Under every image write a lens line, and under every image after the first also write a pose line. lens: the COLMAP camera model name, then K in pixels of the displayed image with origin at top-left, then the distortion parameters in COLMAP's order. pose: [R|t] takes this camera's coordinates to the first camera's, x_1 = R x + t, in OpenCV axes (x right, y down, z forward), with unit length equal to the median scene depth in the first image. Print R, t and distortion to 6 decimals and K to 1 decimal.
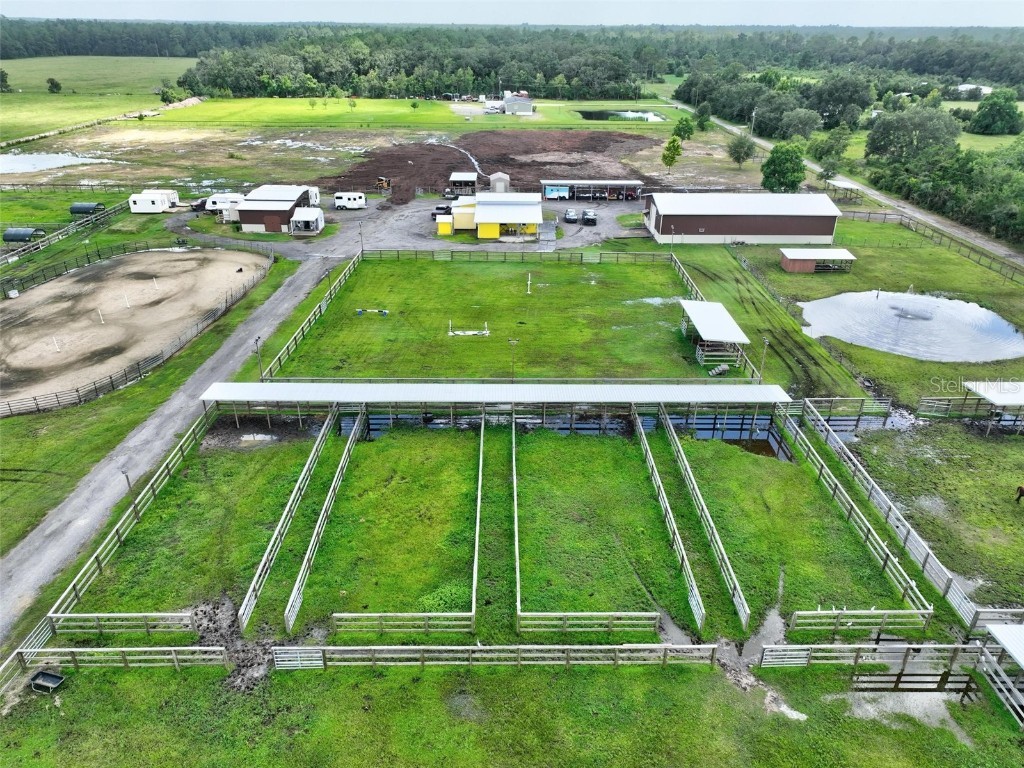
lens RADIAL K [[717.6, 0, 513.3], [0, 717.6, 384.0], [0, 0, 1]] dist [0.001306, 0.015281]
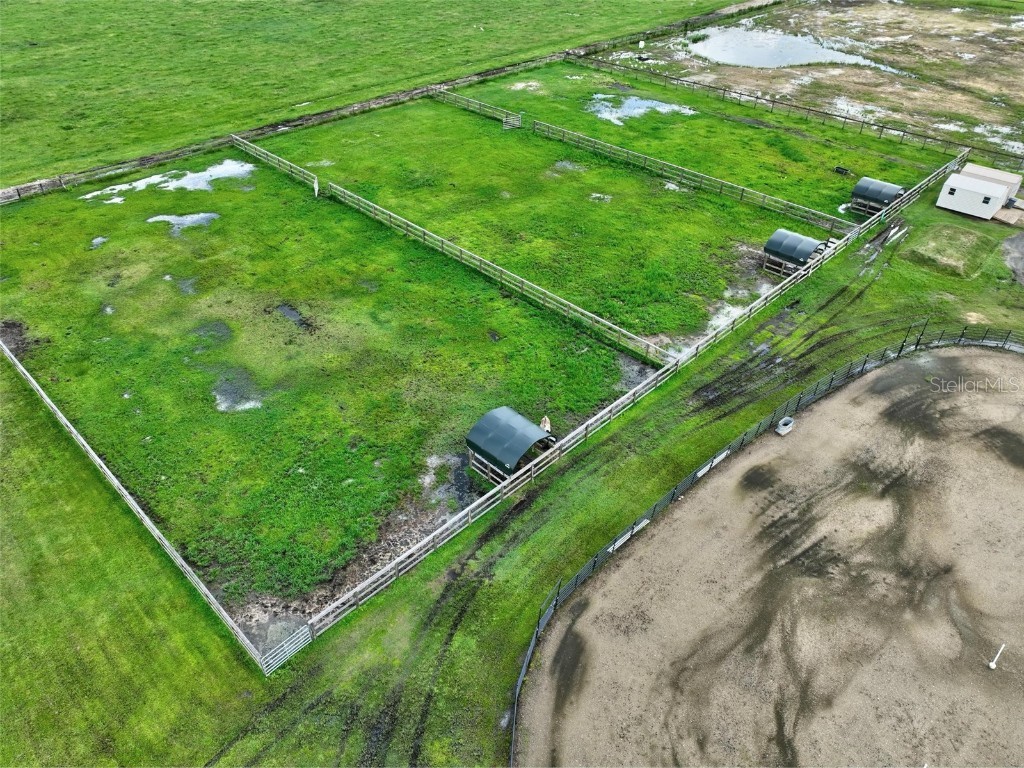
lens RADIAL K [[717.6, 0, 509.0], [0, 717.6, 381.5], [0, 0, 1]] dist [0.001306, 0.015281]
pose [[0.704895, 0.432949, -0.561853, -0.432641], [-0.323034, 0.901142, 0.289122, -0.187302], [0.631485, -0.022303, 0.775068, 0.365468]]
